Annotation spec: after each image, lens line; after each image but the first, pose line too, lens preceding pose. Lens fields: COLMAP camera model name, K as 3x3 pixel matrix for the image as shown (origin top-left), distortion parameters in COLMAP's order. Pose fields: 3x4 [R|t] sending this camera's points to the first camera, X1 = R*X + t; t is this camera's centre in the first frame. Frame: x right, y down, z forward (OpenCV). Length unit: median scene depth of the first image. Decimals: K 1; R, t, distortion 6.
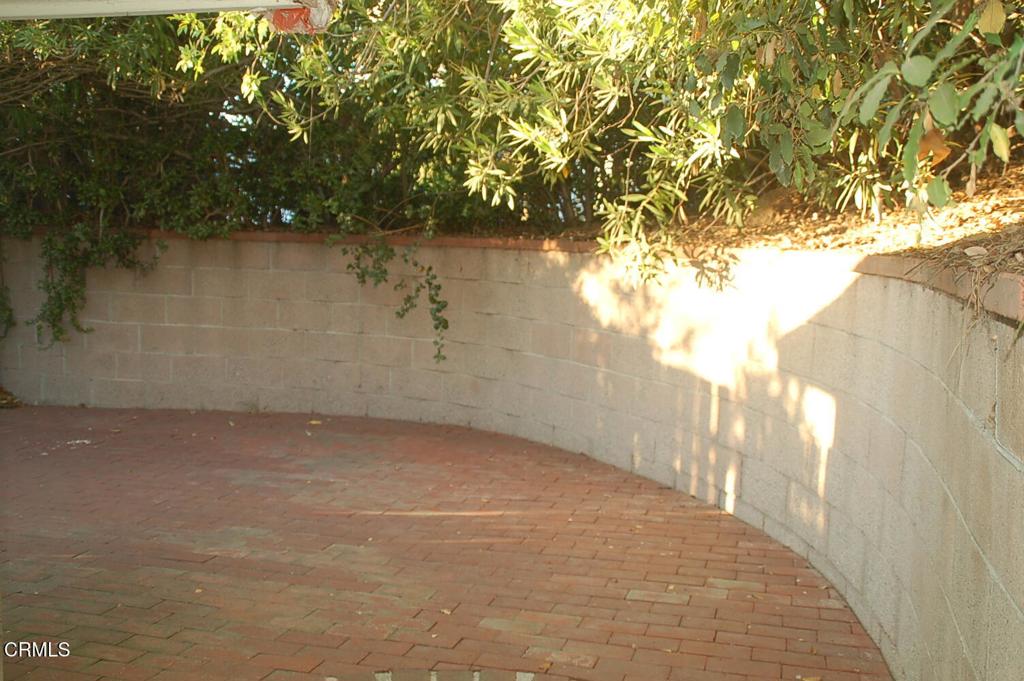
lens RADIAL K [[1045.7, 0, 512.0], [0, 1045.7, 340.5], [0, 0, 1]] dist [0.006364, 0.014628]
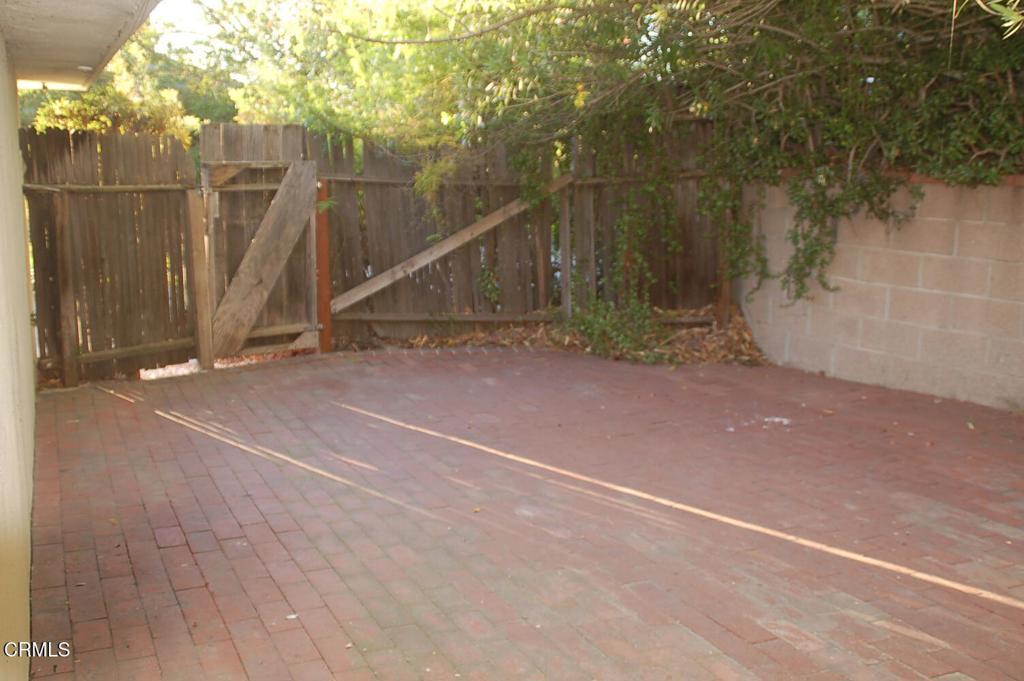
lens RADIAL K [[1045.7, 0, 512.0], [0, 1045.7, 340.5], [0, 0, 1]] dist [0.006364, 0.014628]
pose [[0.685146, 0.112667, -0.719640, 0.046234], [-0.072218, 0.993604, 0.086802, -0.024238], [0.724817, -0.007501, 0.688901, 0.207726]]
